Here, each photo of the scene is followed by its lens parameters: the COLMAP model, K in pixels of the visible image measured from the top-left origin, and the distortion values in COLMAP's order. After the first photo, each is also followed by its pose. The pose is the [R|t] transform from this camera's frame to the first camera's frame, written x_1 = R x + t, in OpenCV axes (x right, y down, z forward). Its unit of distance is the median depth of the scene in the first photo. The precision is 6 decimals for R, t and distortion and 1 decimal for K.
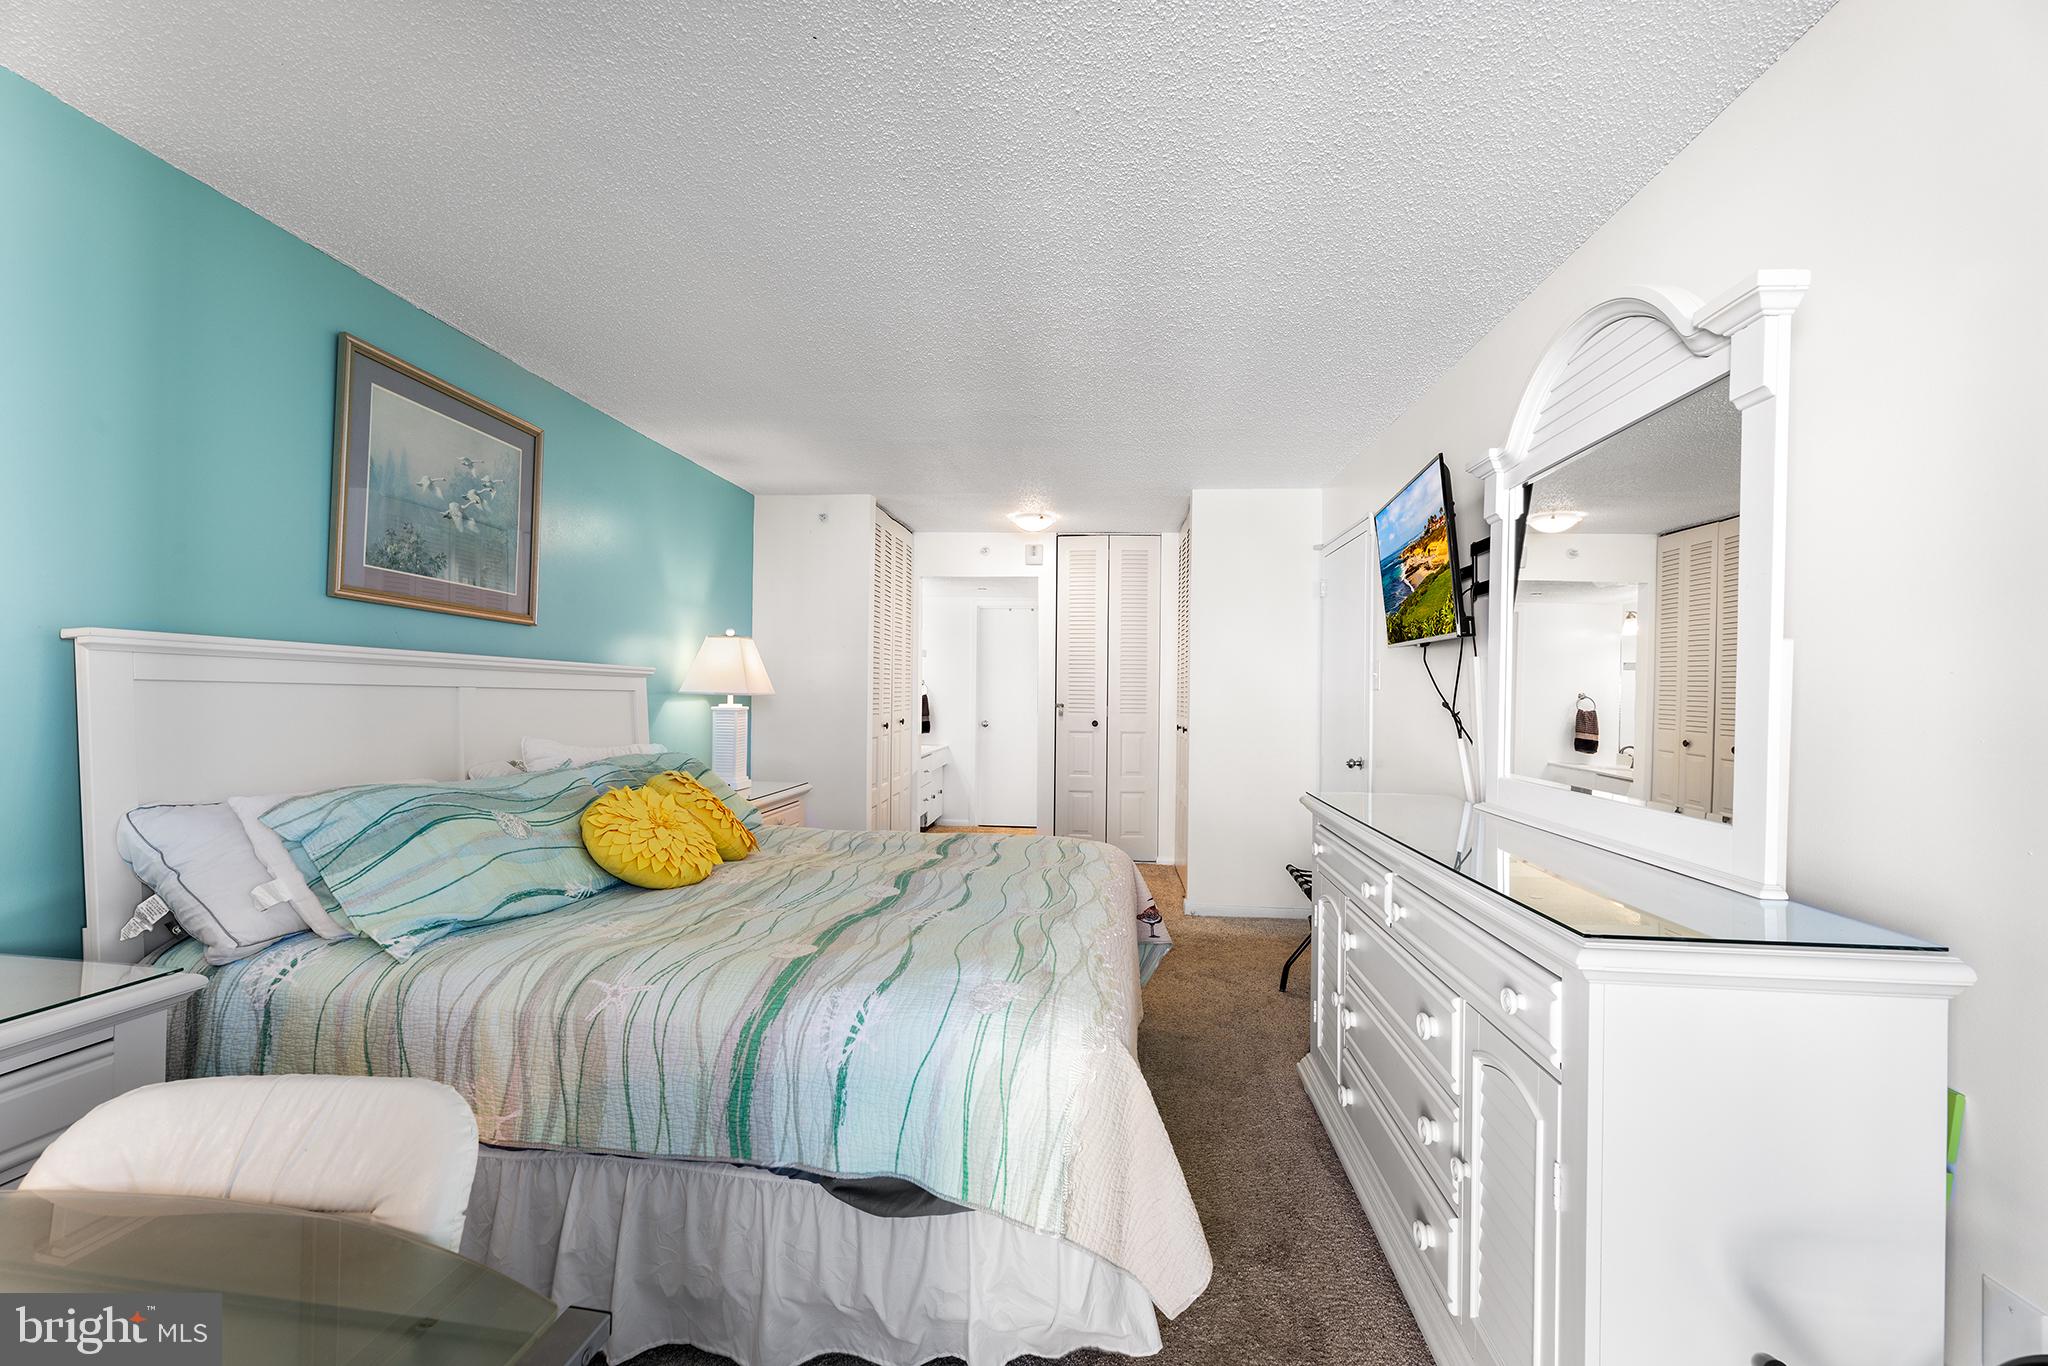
lens RADIAL K [[819.0, 0, 1017.9], [0, 819.0, 691.7], [0, 0, 1]] dist [-0.002049, -0.000113]
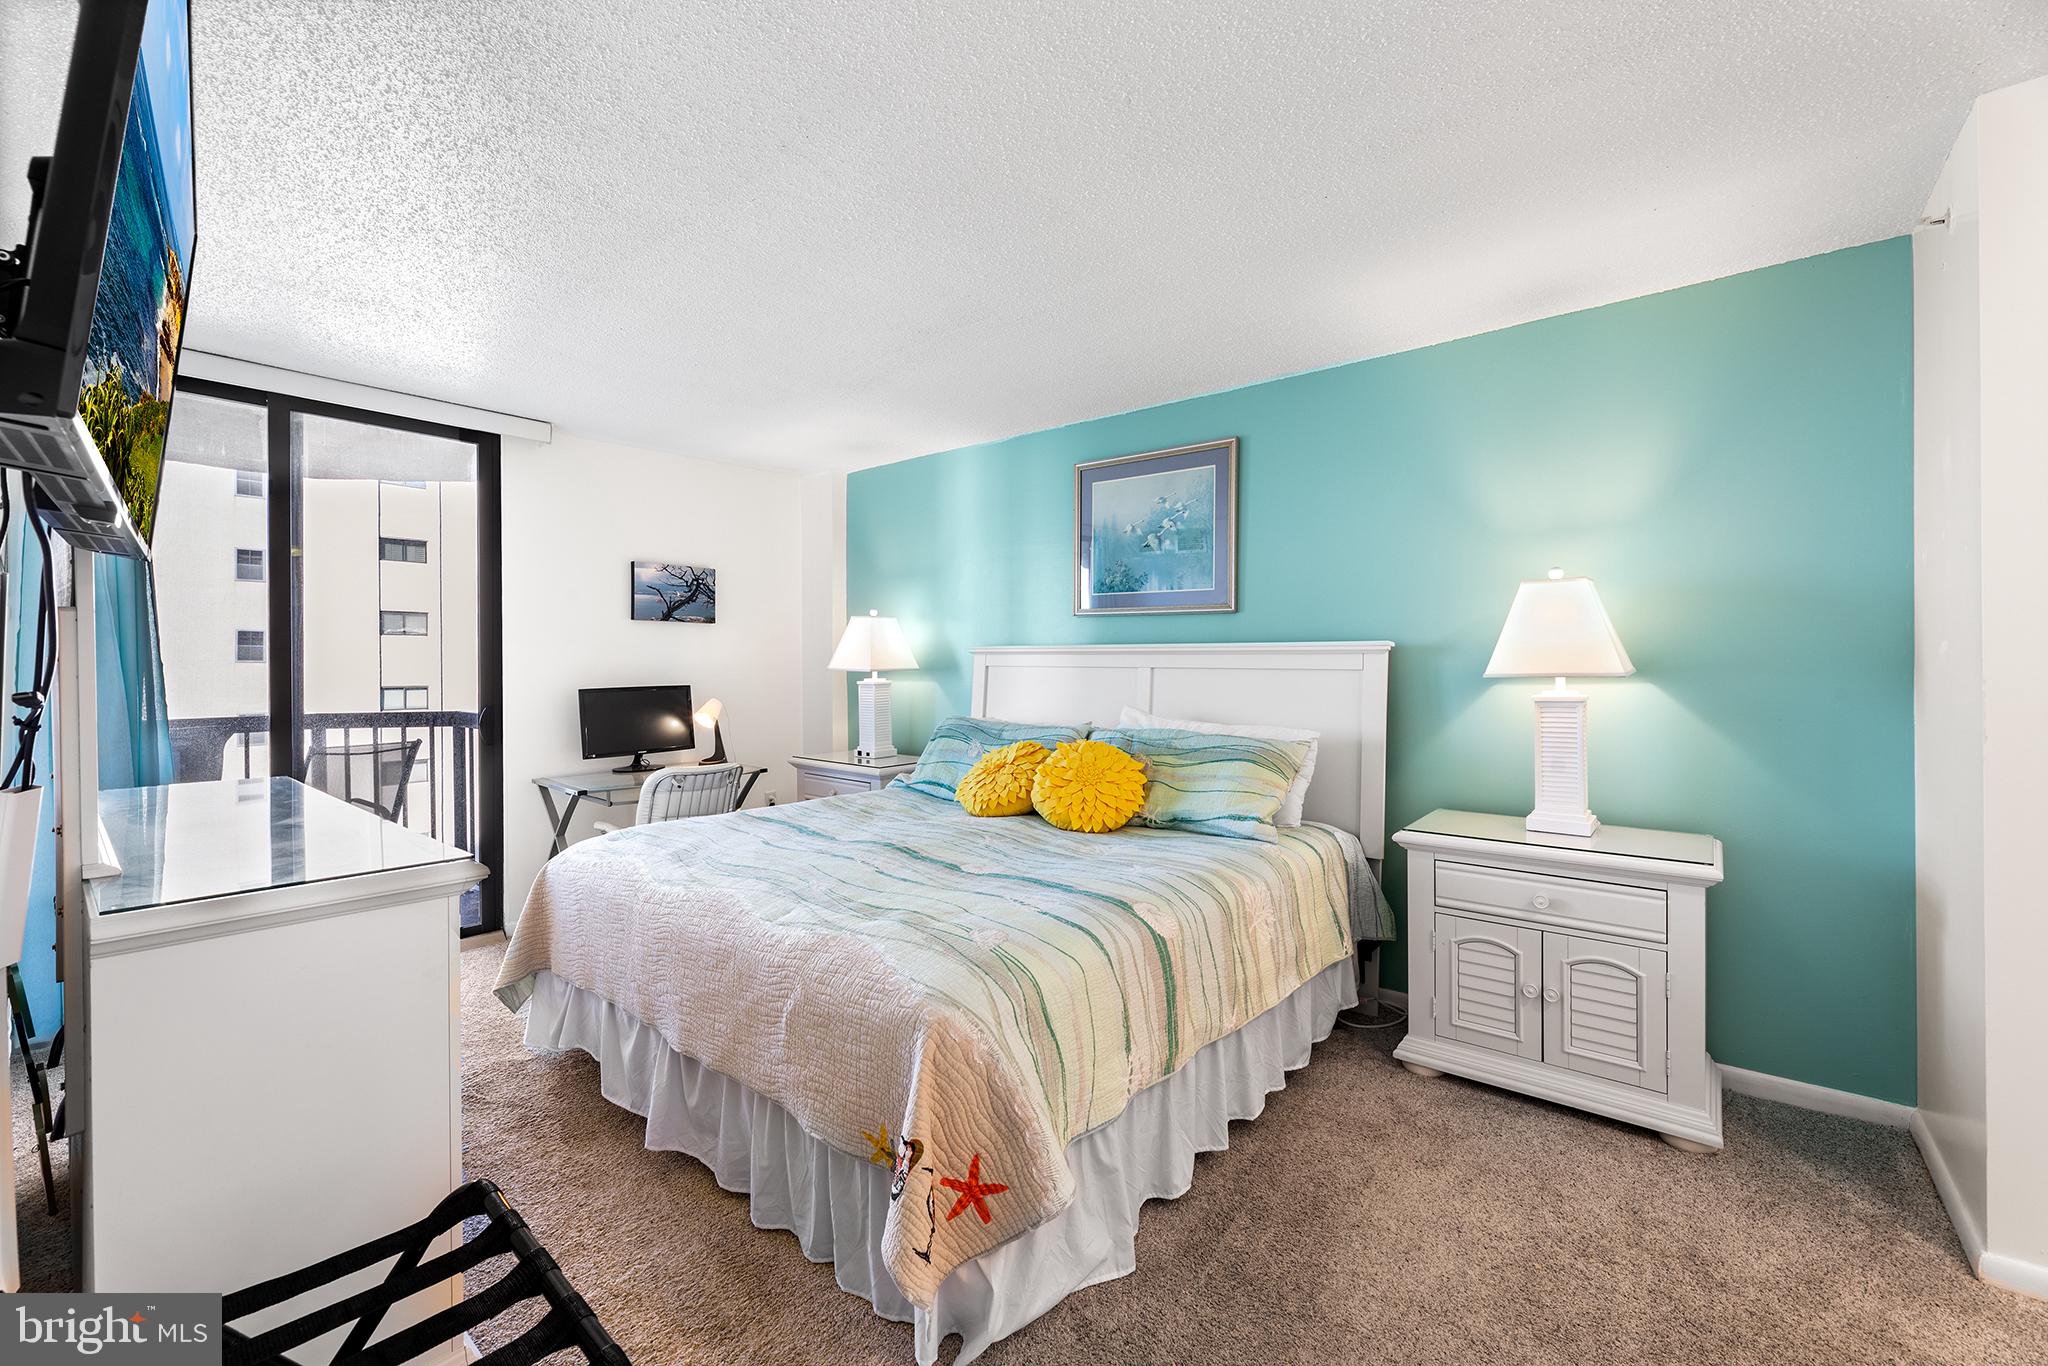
lens RADIAL K [[849.6, 0, 1022.1], [0, 849.6, 664.5], [0, 0, 1]] dist [-0.001087, 0.000115]
pose [[-0.531103, -0.009058, -0.847259, 0.646069], [0.003350, 0.999913, -0.012789, 0.007489], [0.847301, -0.009631, -0.531026, 1.579996]]
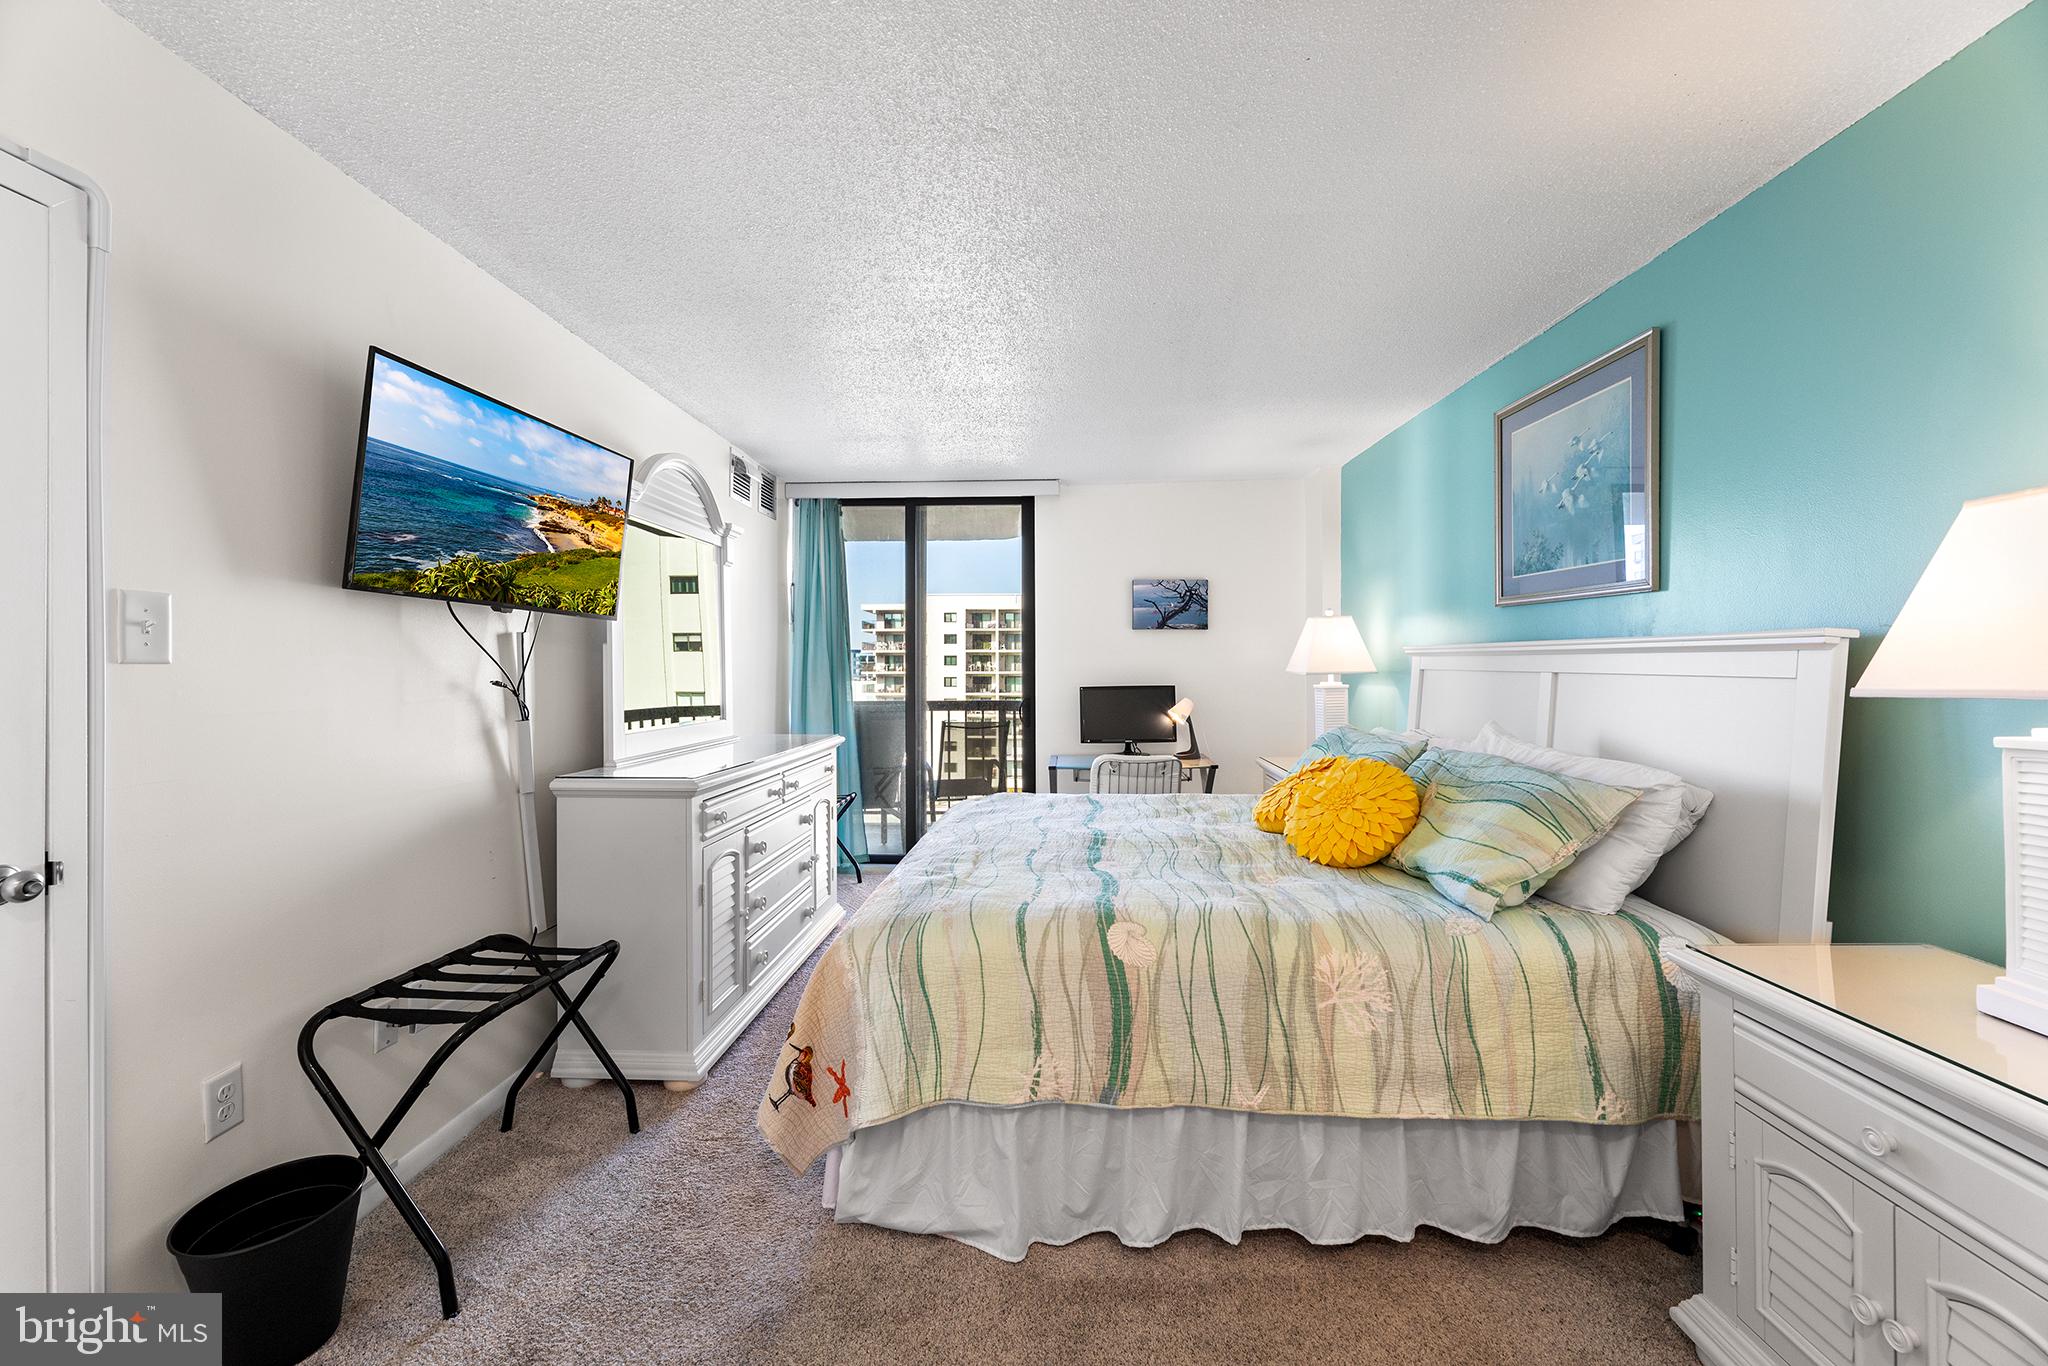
lens RADIAL K [[849.6, 0, 1022.1], [0, 849.6, 664.5], [0, 0, 1]] dist [-0.001087, 0.000115]
pose [[-0.996525, -0.008143, -0.082900, 0.066909], [-0.007227, 0.999910, -0.011339, 0.002120], [0.082985, -0.010701, -0.996493, 1.993766]]
